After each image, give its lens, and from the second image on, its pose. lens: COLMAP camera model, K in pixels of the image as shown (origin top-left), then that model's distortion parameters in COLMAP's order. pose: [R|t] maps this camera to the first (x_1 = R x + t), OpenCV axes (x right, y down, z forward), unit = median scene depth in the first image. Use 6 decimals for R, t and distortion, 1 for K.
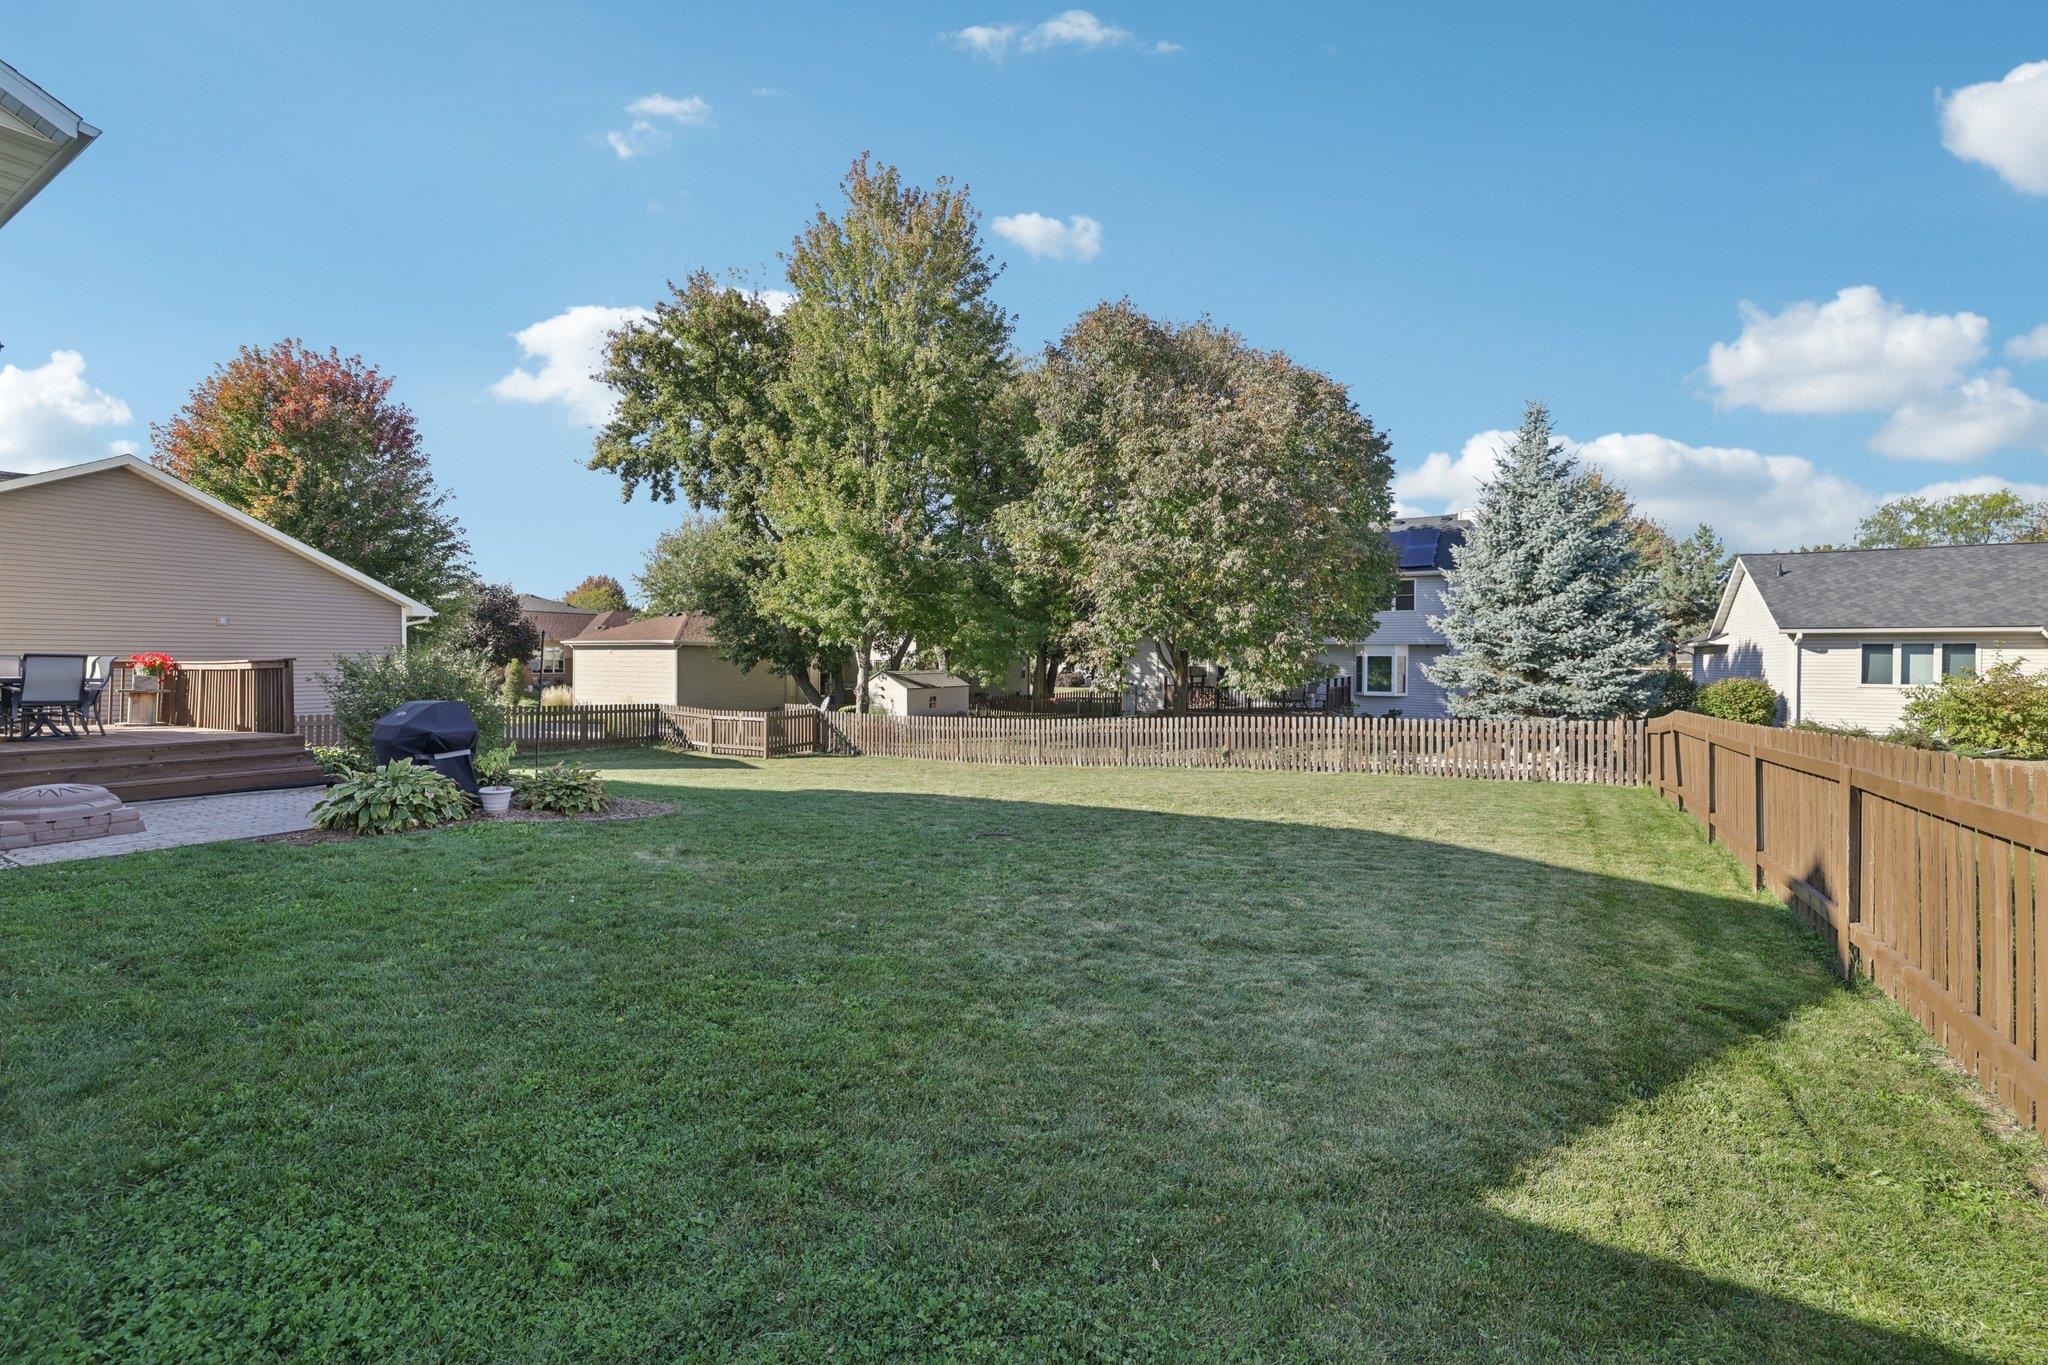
lens RADIAL K [[864.3, 0, 1020.5], [0, 864.3, 669.2], [0, 0, 1]] dist [0.001441, 0.000072]
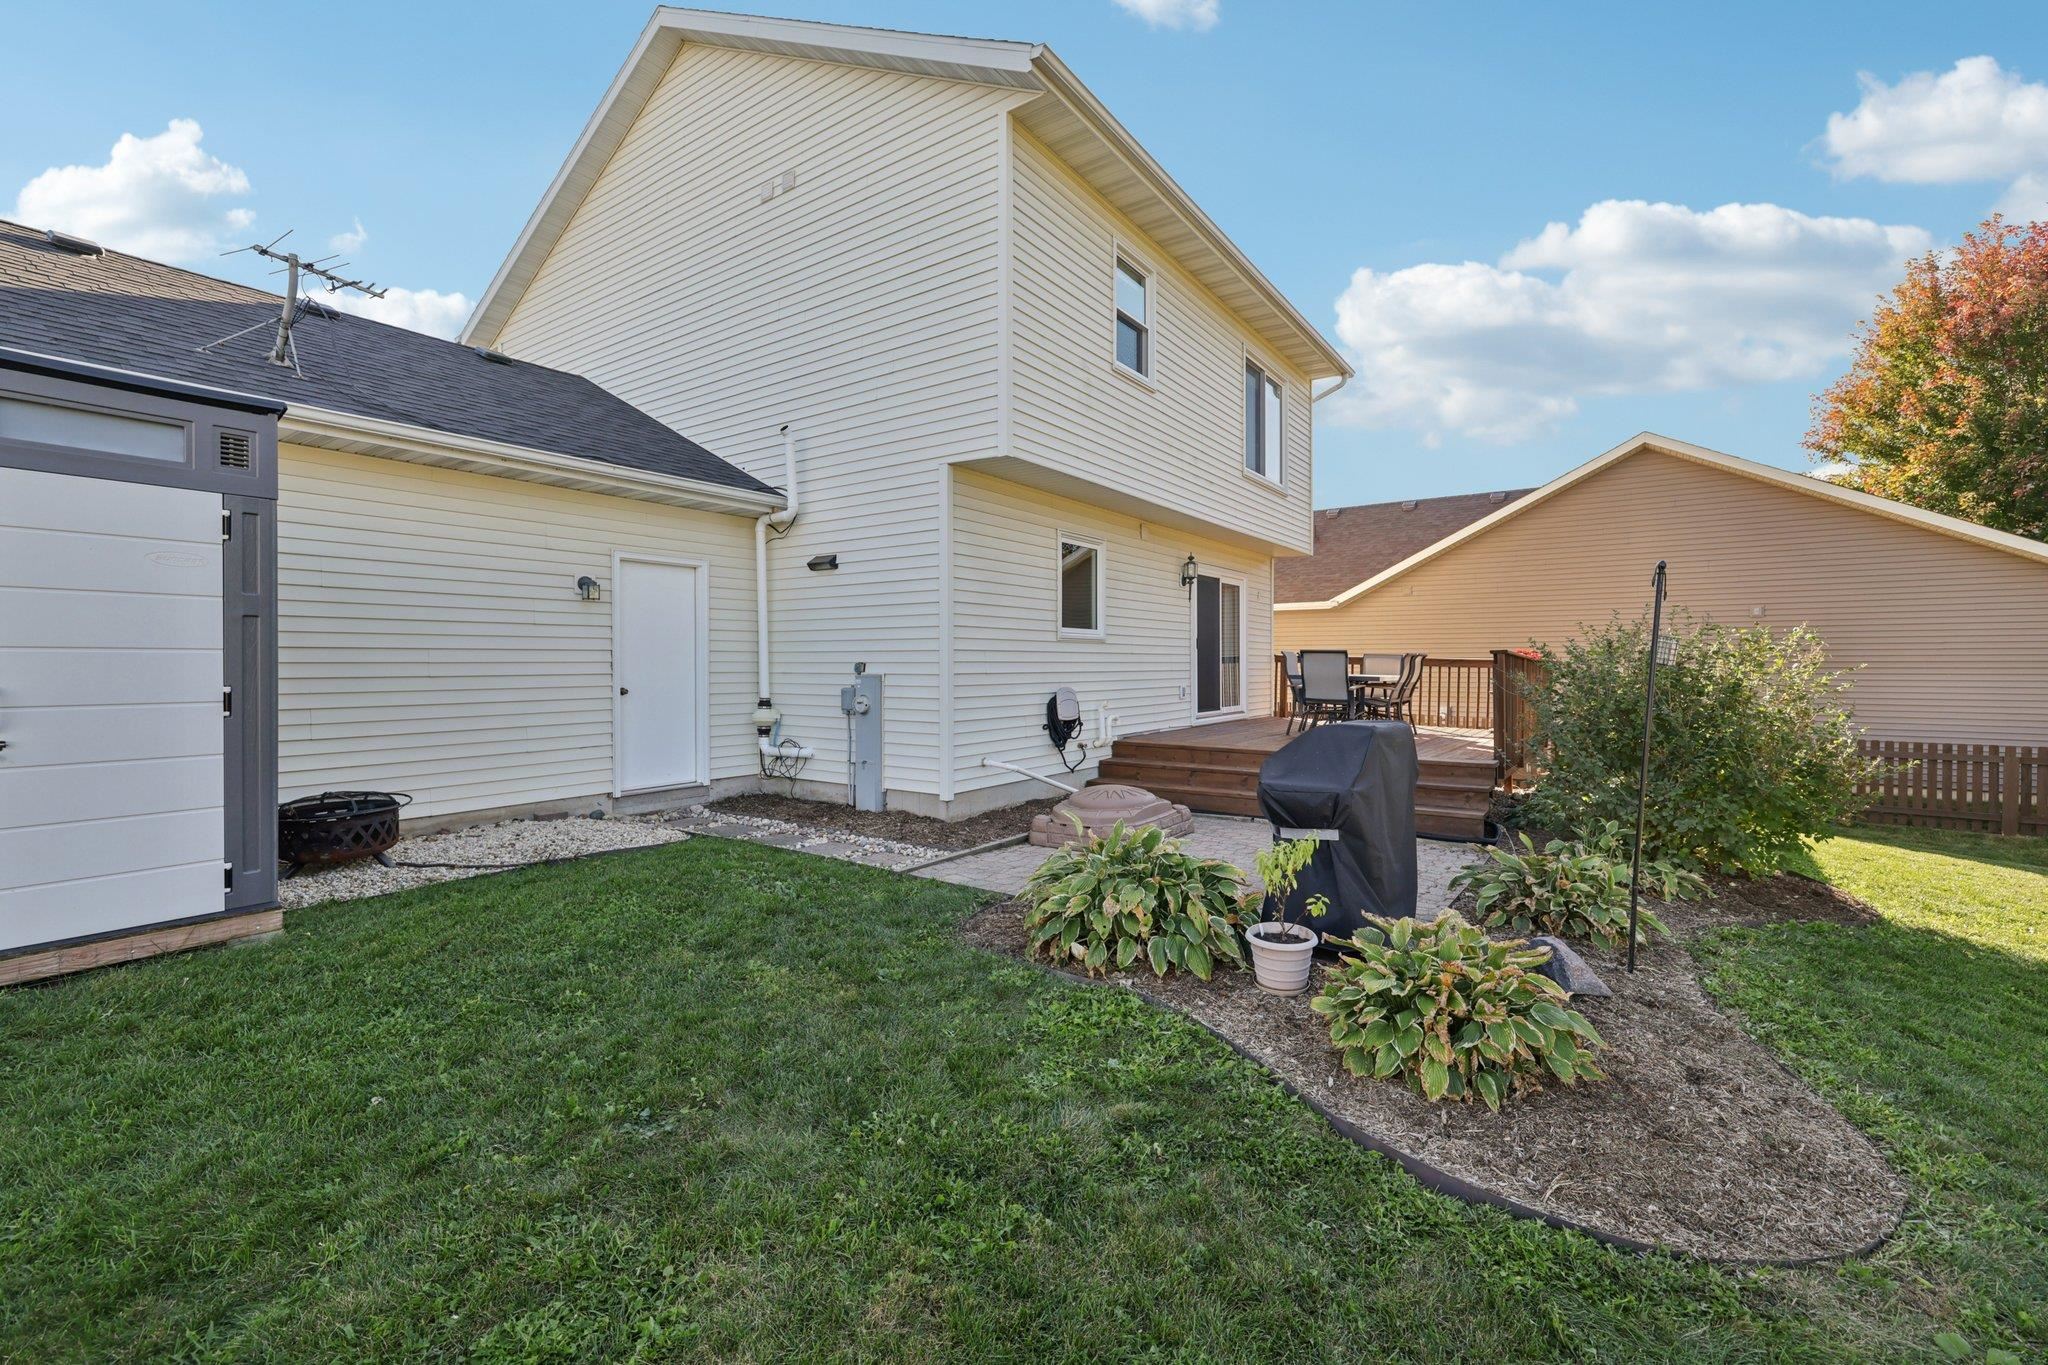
lens RADIAL K [[864.3, 0, 1020.5], [0, 864.3, 669.2], [0, 0, 1]] dist [0.001441, 0.000072]
pose [[-0.088566, -0.000864, -0.996070, -0.051404], [-0.009884, 0.999951, 0.000012, 0.002519], [0.996021, 0.009846, -0.088570, 0.273261]]
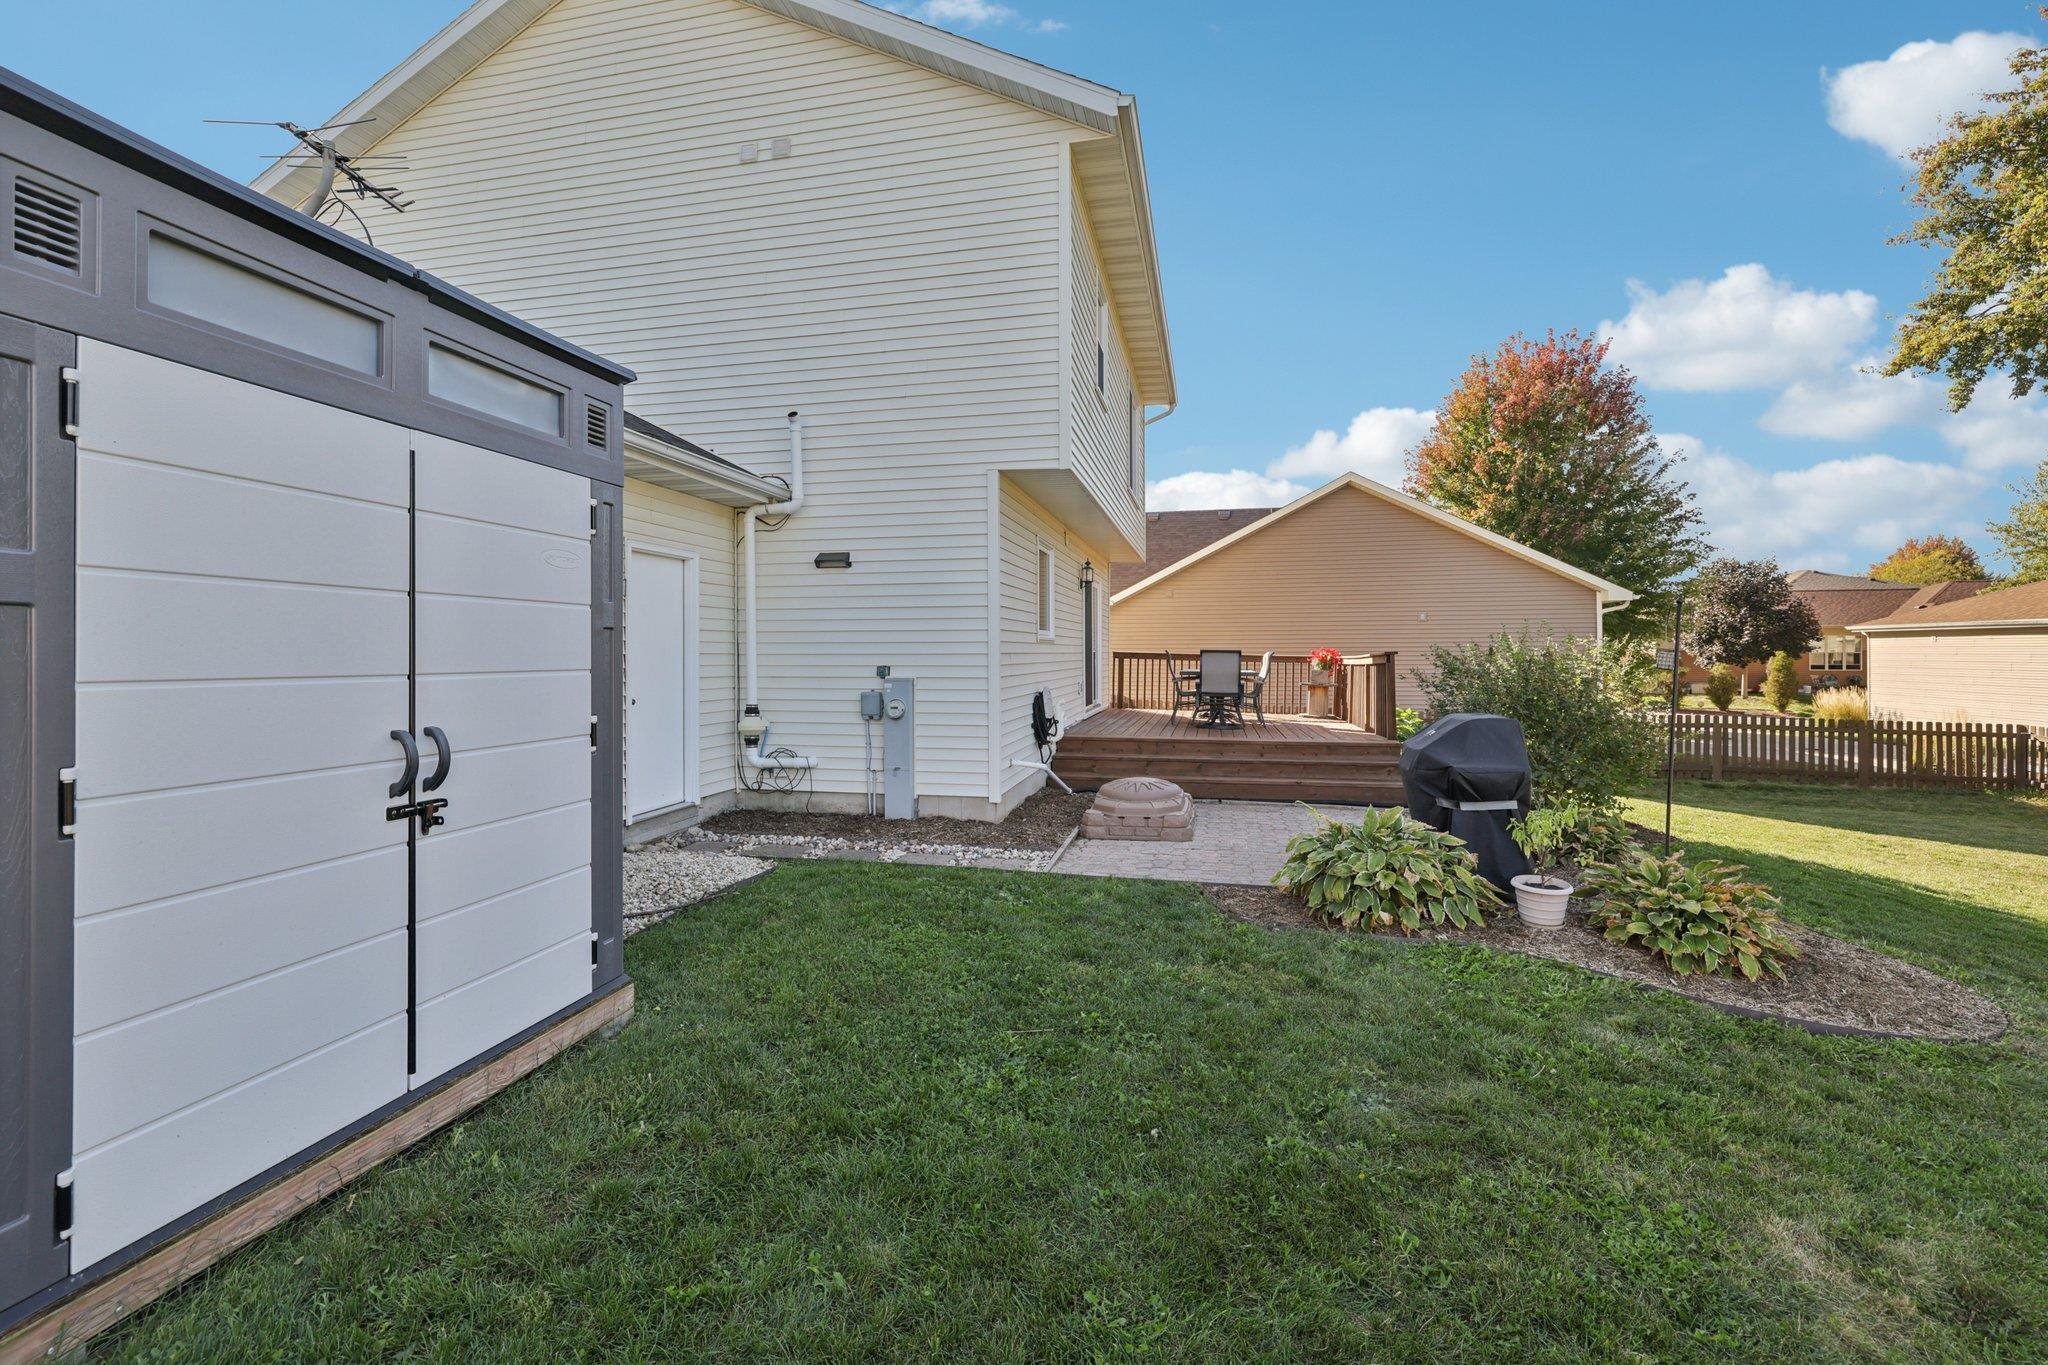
lens RADIAL K [[871.8, 0, 1021.9], [0, 871.8, 650.4], [0, 0, 1]] dist [0.000384, 0.000496]
pose [[0.301391, -0.010780, -0.953440, -0.052816], [-0.004028, 0.999913, -0.012578, -0.000655], [0.953492, 0.007632, 0.301321, 0.156936]]
